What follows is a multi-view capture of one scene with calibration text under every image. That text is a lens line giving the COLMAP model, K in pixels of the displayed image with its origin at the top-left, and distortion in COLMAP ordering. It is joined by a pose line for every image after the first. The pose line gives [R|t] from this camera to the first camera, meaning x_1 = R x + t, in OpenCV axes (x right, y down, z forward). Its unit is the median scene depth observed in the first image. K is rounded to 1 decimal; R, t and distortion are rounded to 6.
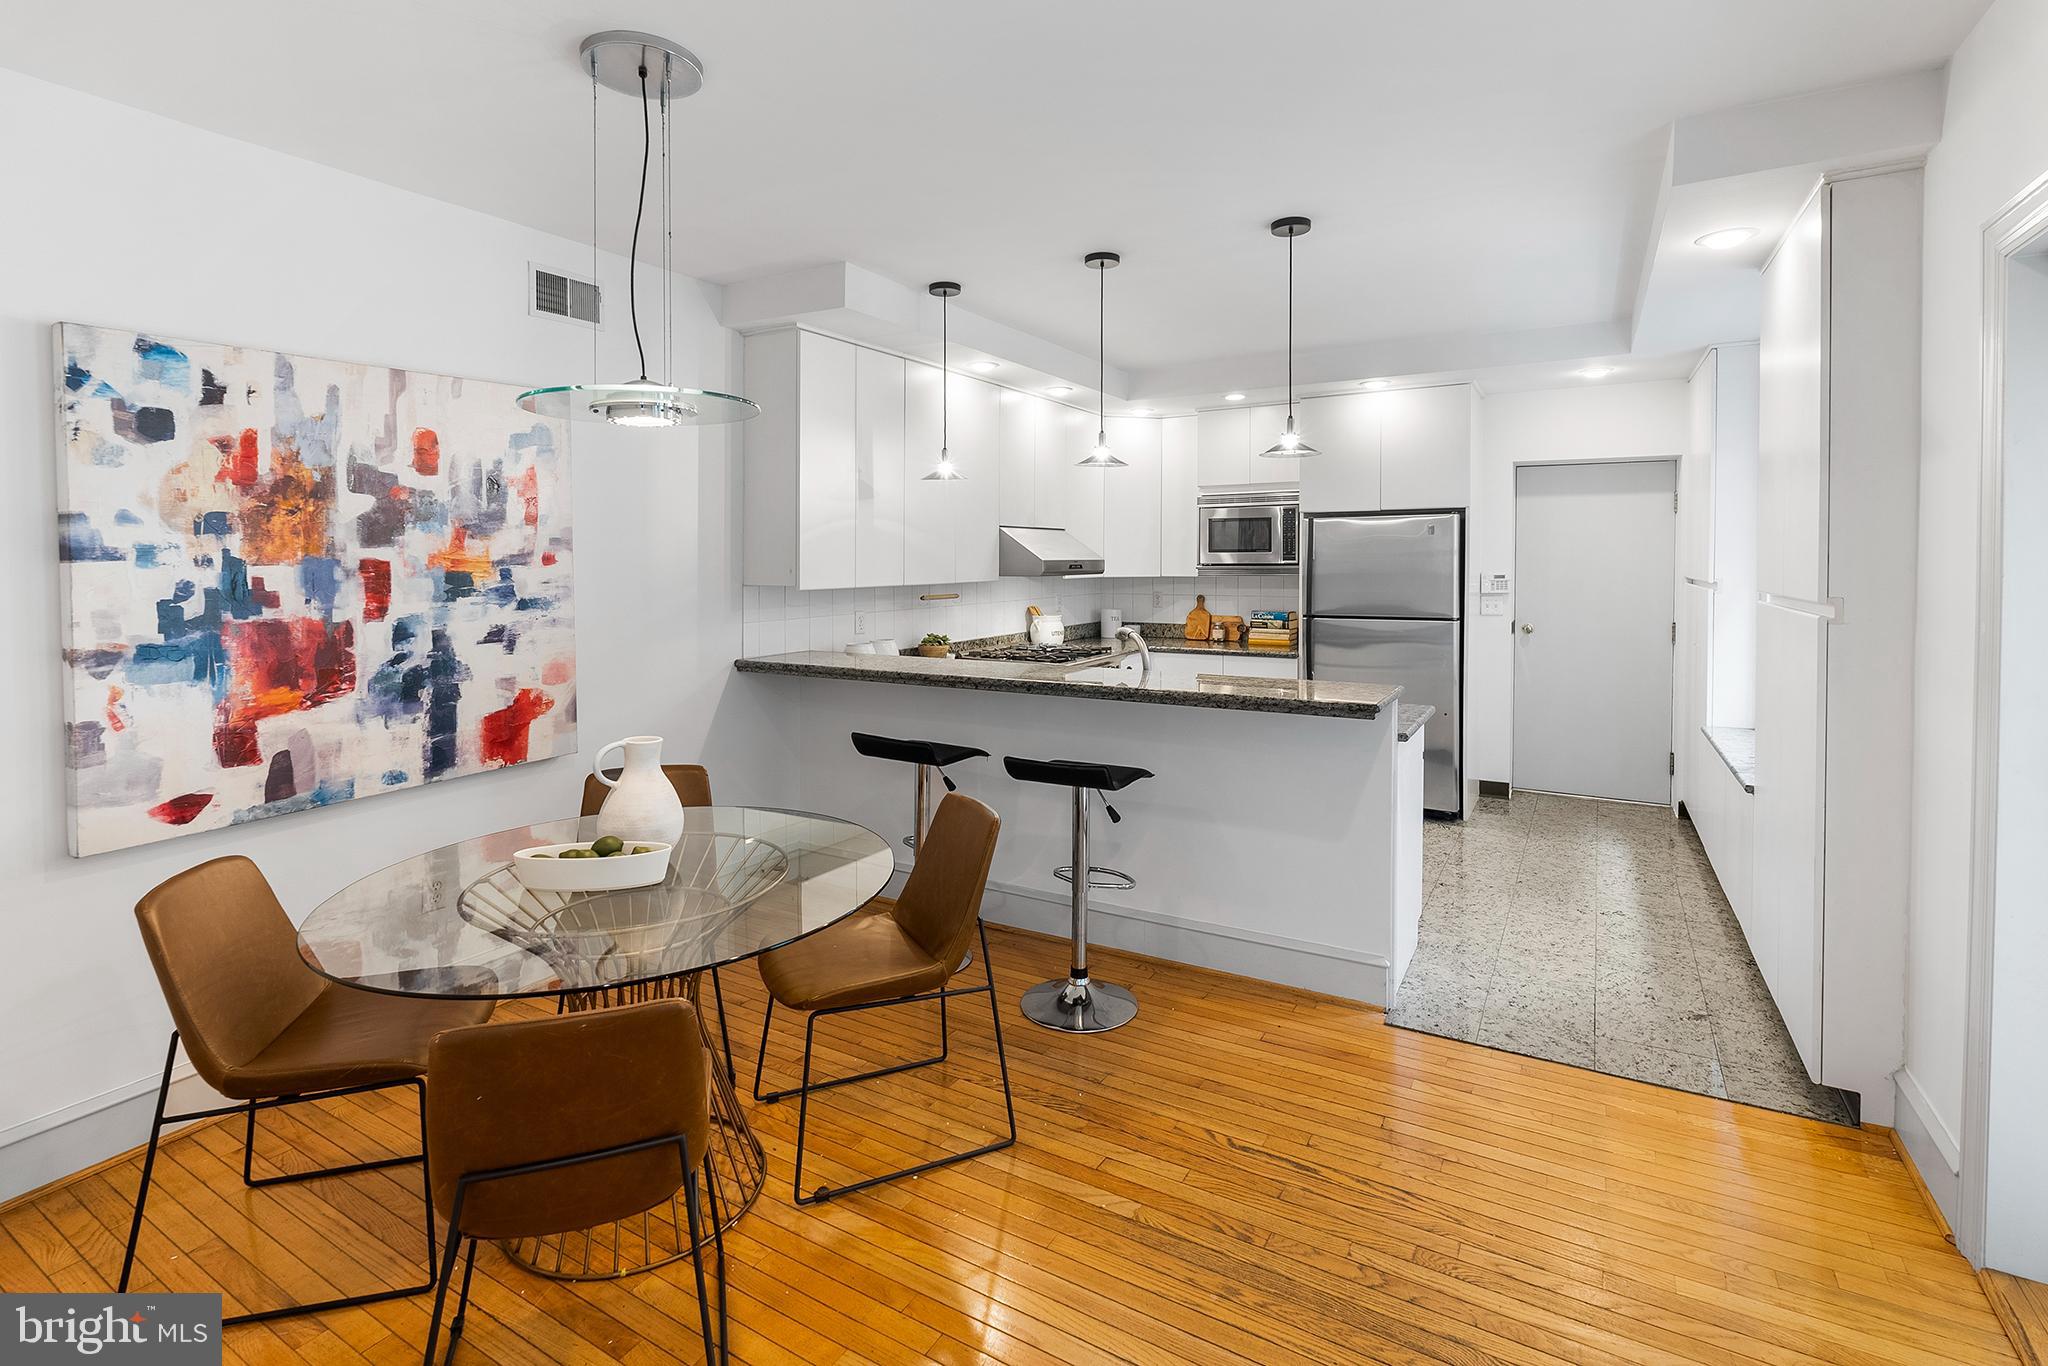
lens RADIAL K [[929.1, 0, 966.5], [0, 929.1, 578.5], [0, 0, 1]] dist [-0.000521, -0.000053]
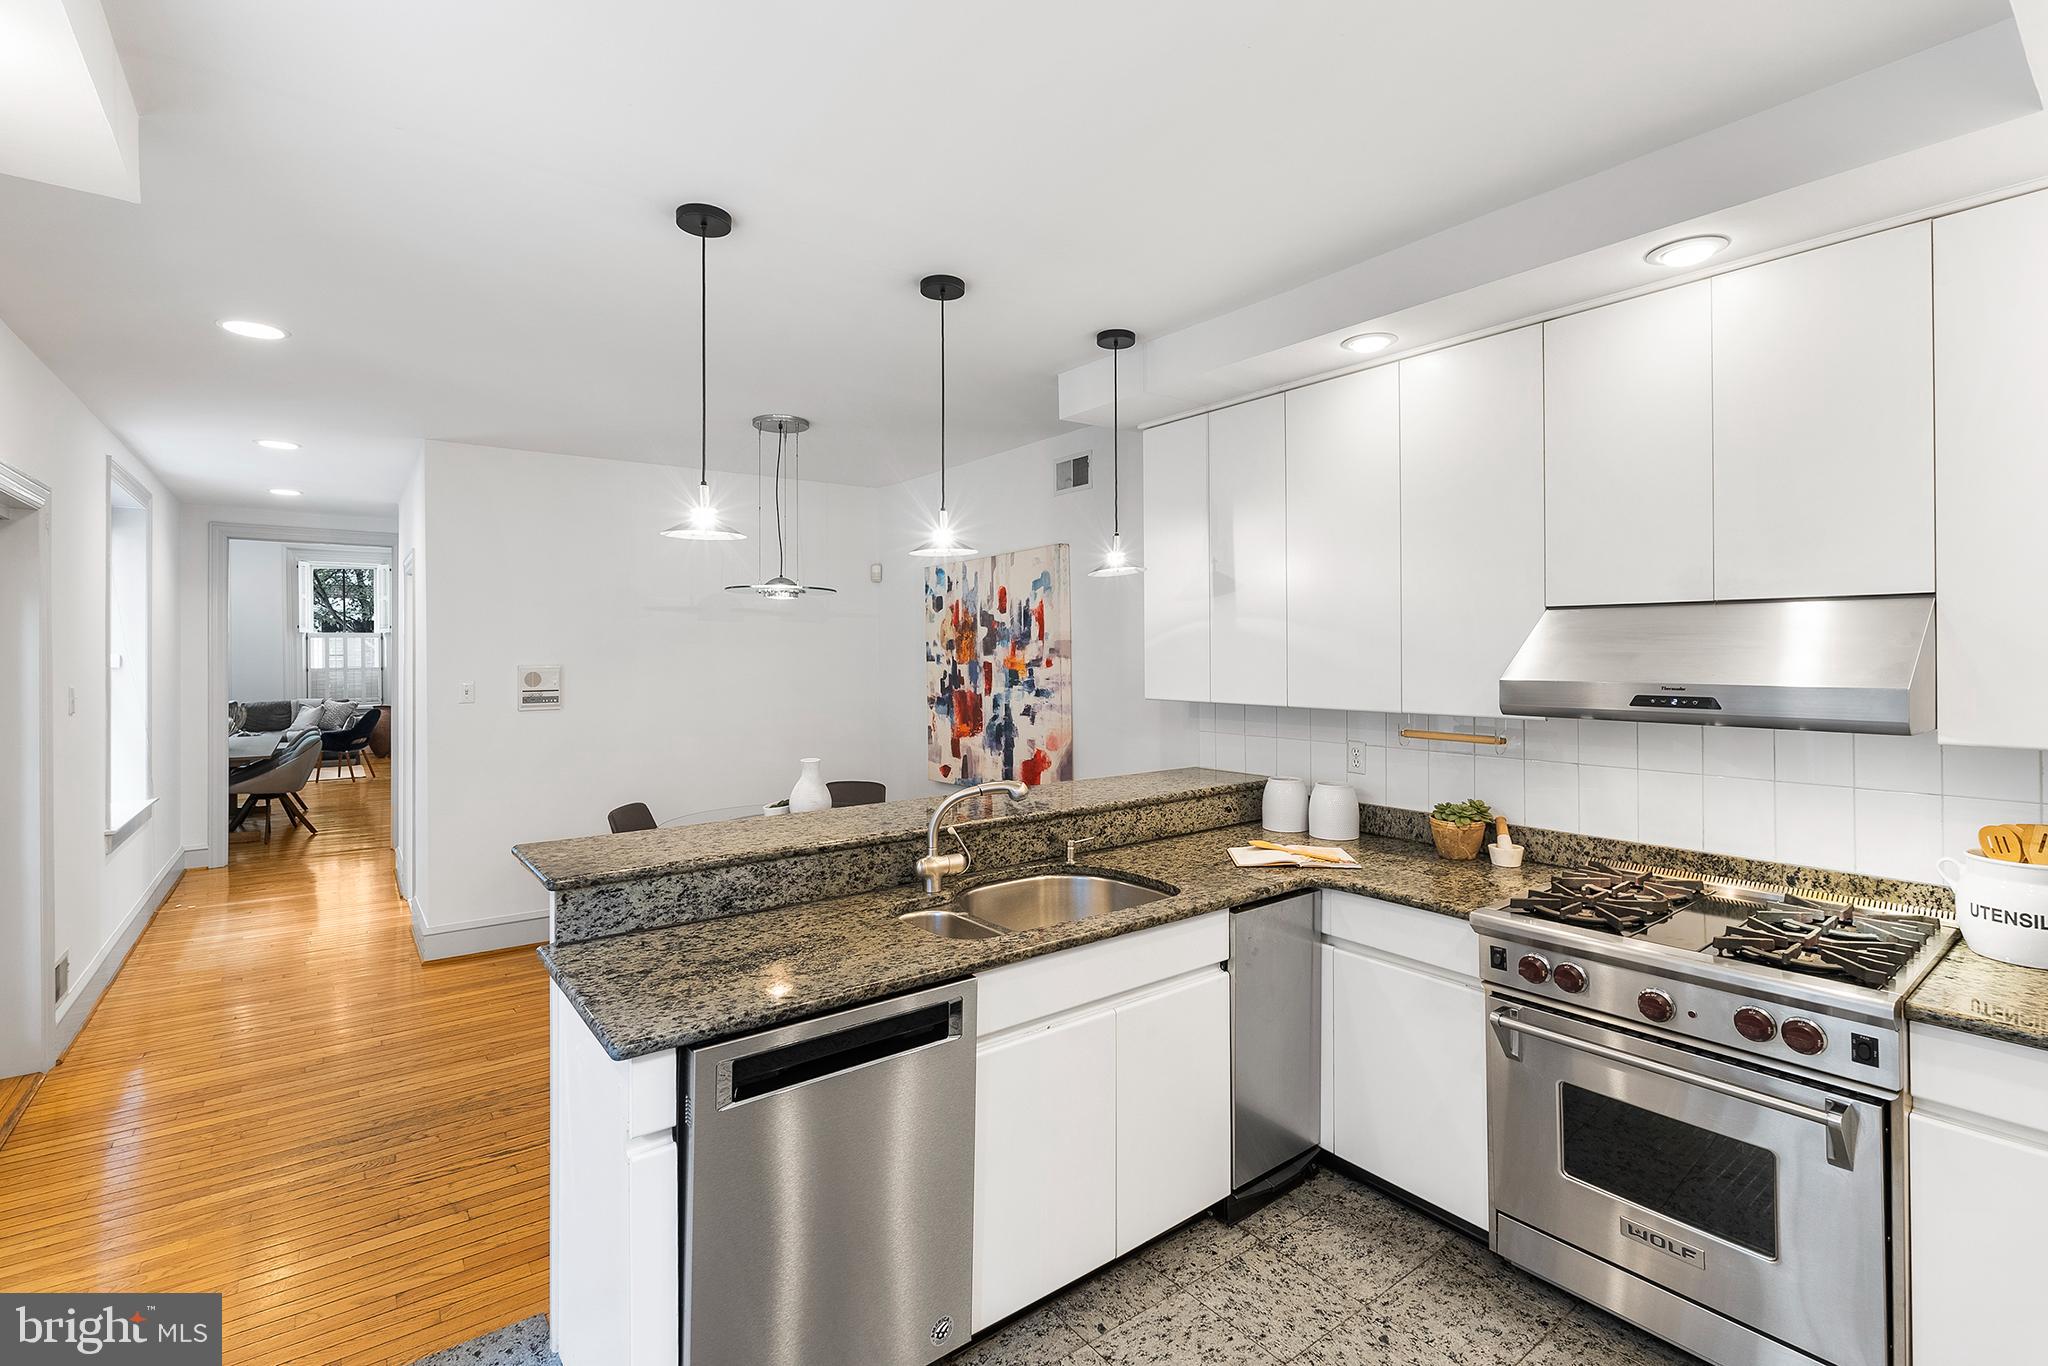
lens RADIAL K [[917.9, 0, 1028.2], [0, 917.9, 647.7], [0, 0, 1]] dist [-0.001118, 0.000321]
pose [[-0.314266, -0.000388, -0.949335, 0.717942], [-0.019218, 0.999798, 0.005954, -0.041192], [0.949140, 0.020116, -0.314210, 1.110909]]
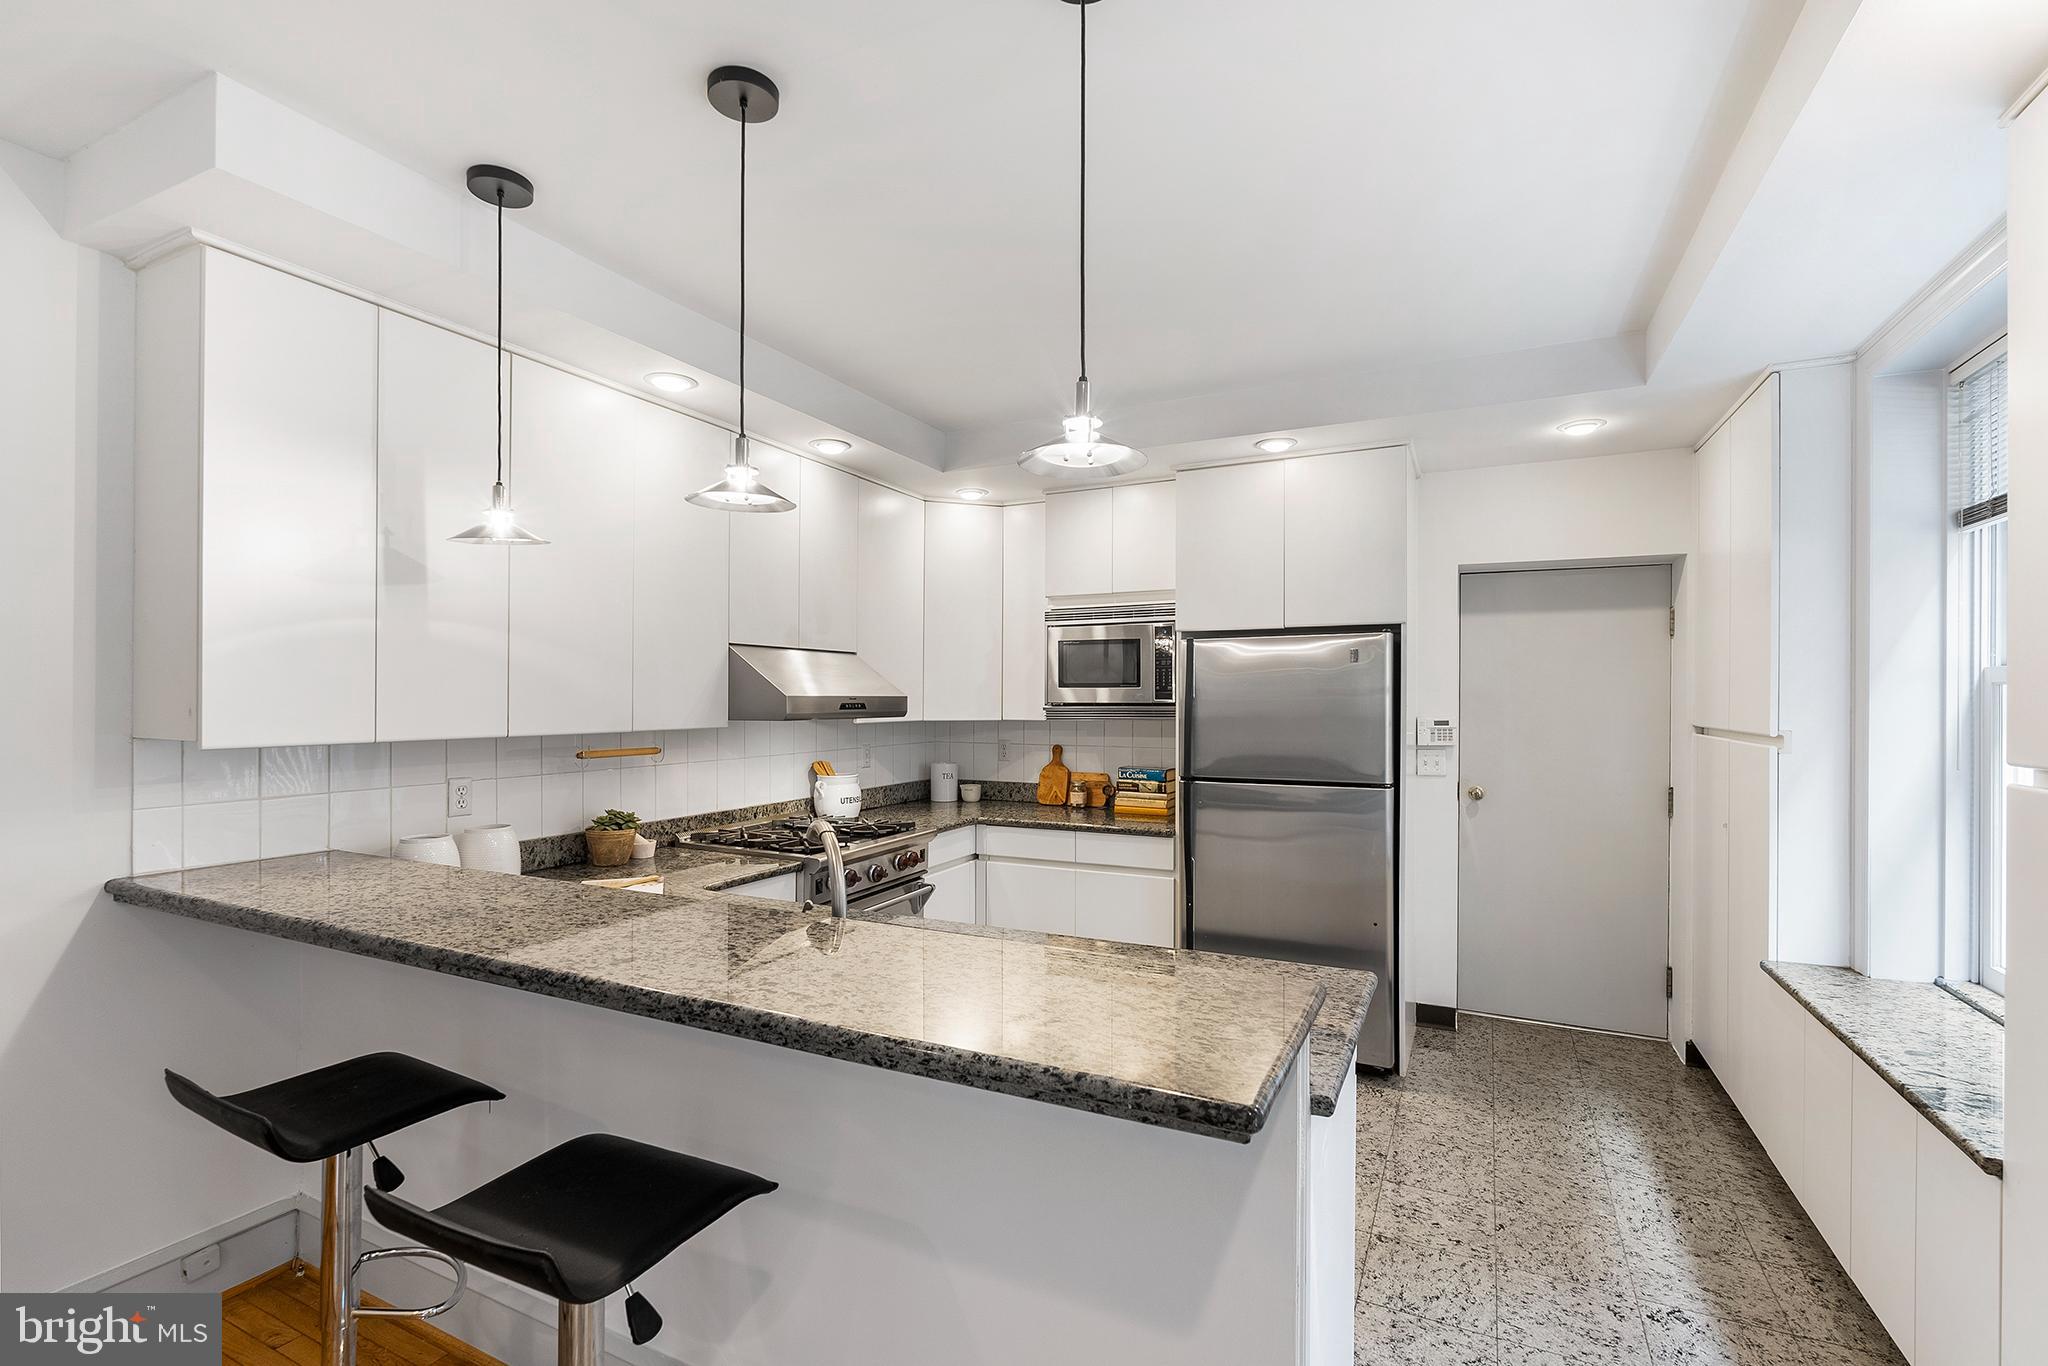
lens RADIAL K [[917.2, 0, 1017.8], [0, 917.2, 691.3], [0, 0, 1]] dist [0.000086, -0.000028]
pose [[0.991682, 0.006964, 0.128524, 0.191563], [-0.003332, 0.999590, -0.028447, -0.006425], [-0.128669, 0.027782, 0.991298, 0.413614]]
